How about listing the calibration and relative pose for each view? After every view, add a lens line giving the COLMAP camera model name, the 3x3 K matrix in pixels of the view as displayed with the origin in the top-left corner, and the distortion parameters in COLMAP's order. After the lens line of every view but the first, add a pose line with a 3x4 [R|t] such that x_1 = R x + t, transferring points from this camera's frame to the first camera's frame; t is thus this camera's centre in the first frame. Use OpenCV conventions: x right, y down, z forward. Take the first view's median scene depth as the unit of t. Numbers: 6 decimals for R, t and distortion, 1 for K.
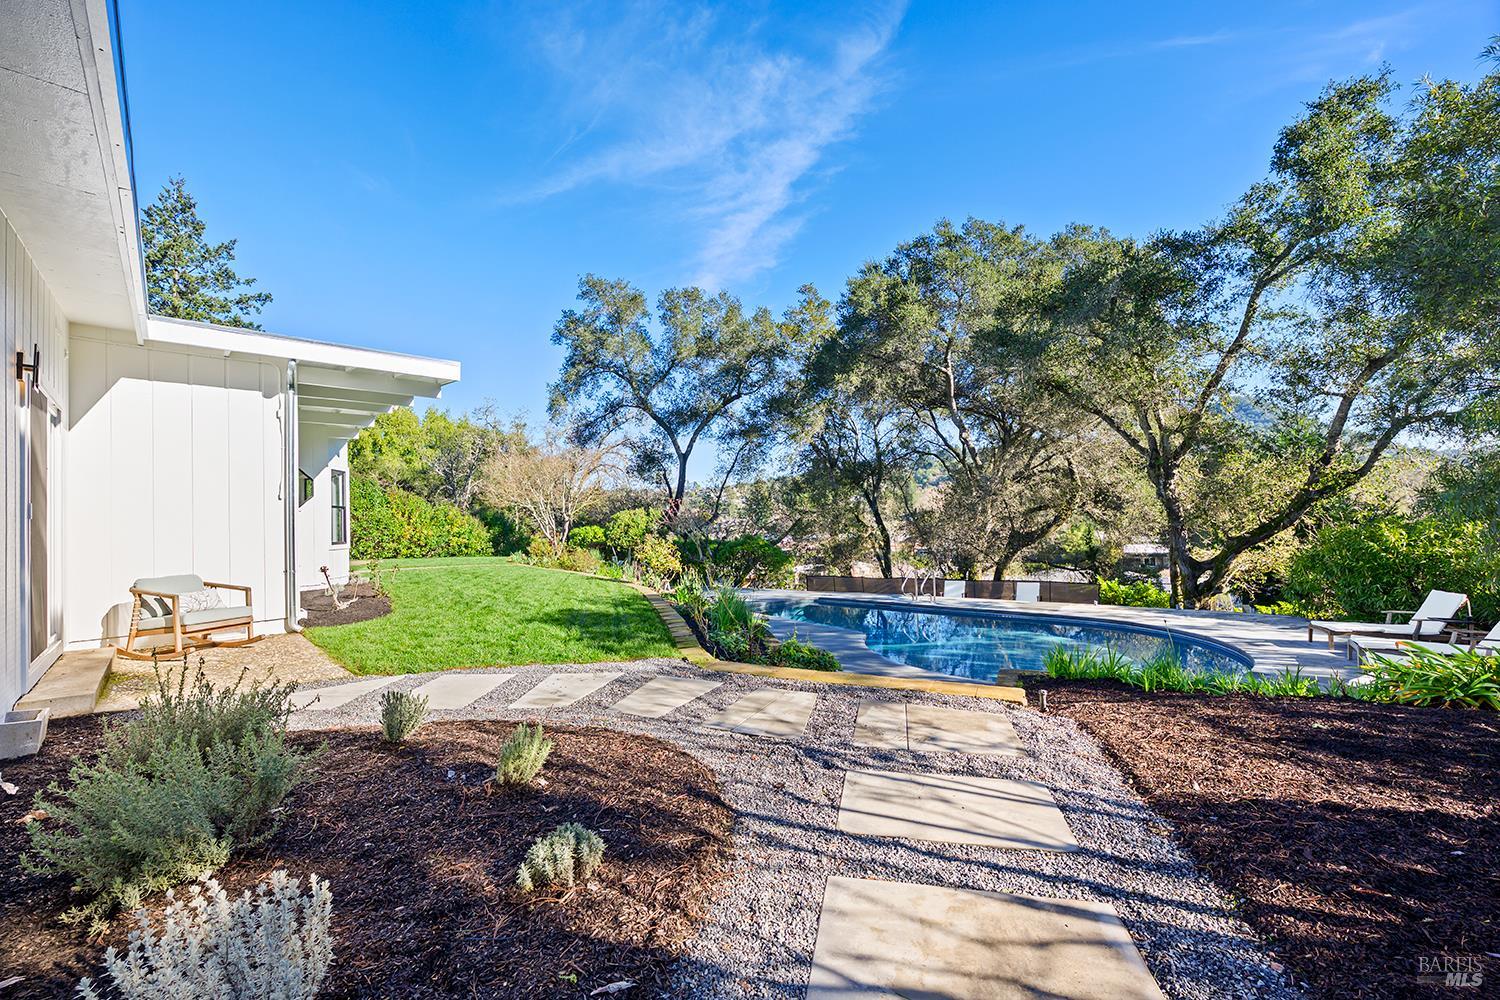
lens RADIAL K [[599.5, 0, 752.5], [0, 599.5, 502.2], [0, 0, 1]] dist [-0.003720, -0.000309]
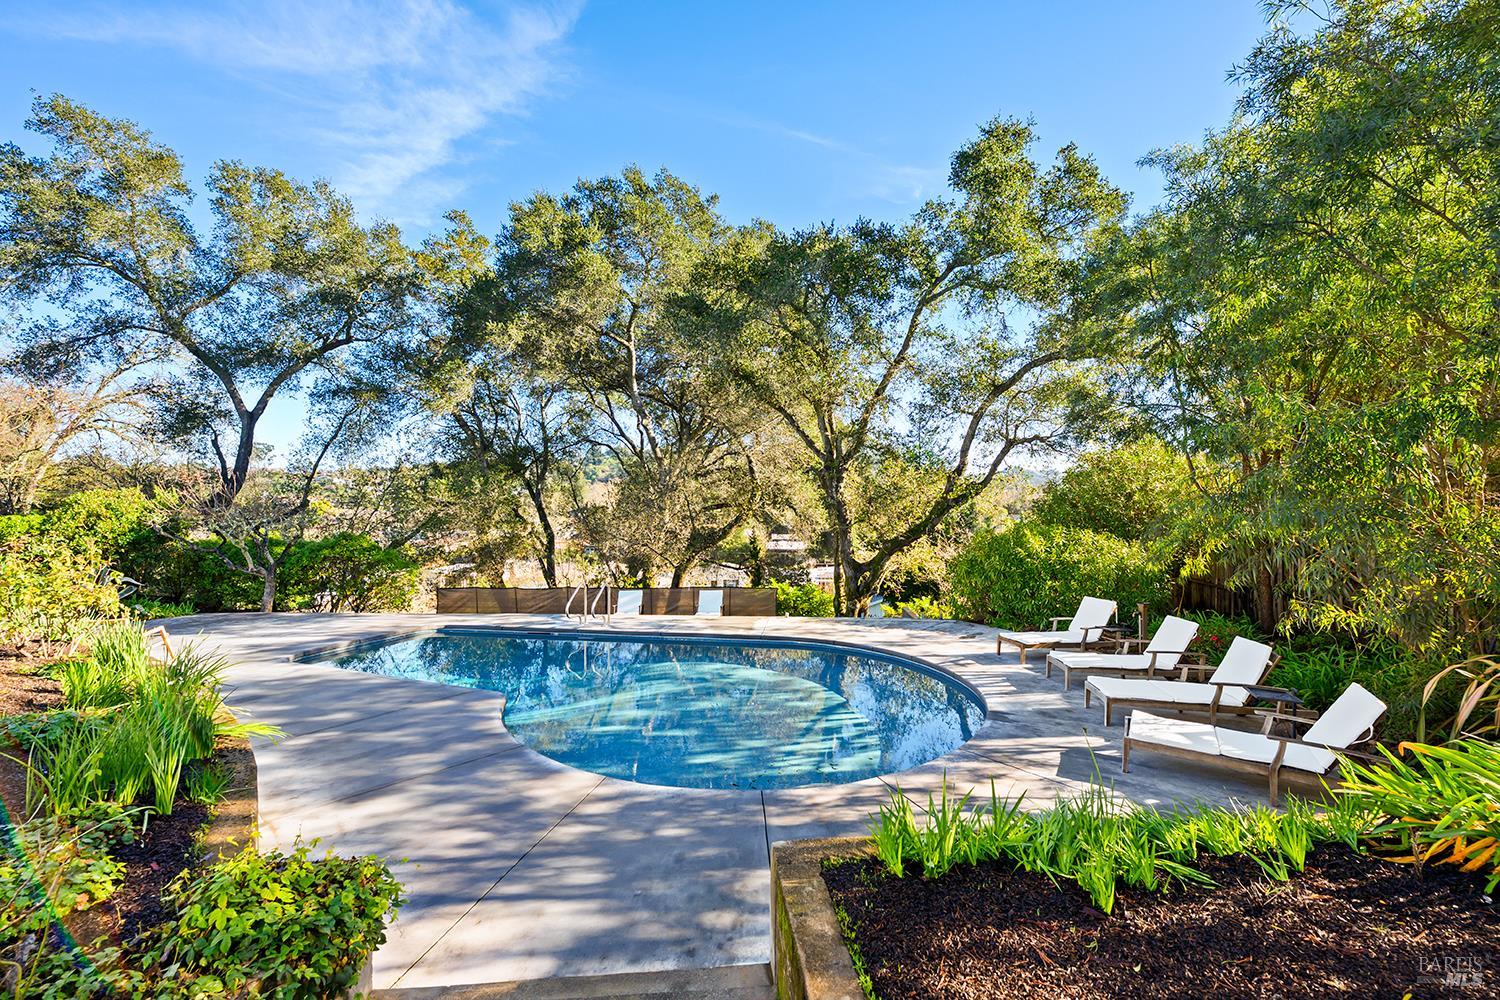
lens RADIAL K [[599.5, 0, 752.5], [0, 599.5, 502.2], [0, 0, 1]] dist [-0.003720, -0.000309]
pose [[0.856661, 0.035193, 0.514678, 0.036317], [-0.038534, 0.999249, -0.004190, 0.003619], [-0.514438, -0.016244, 0.857373, 0.149057]]
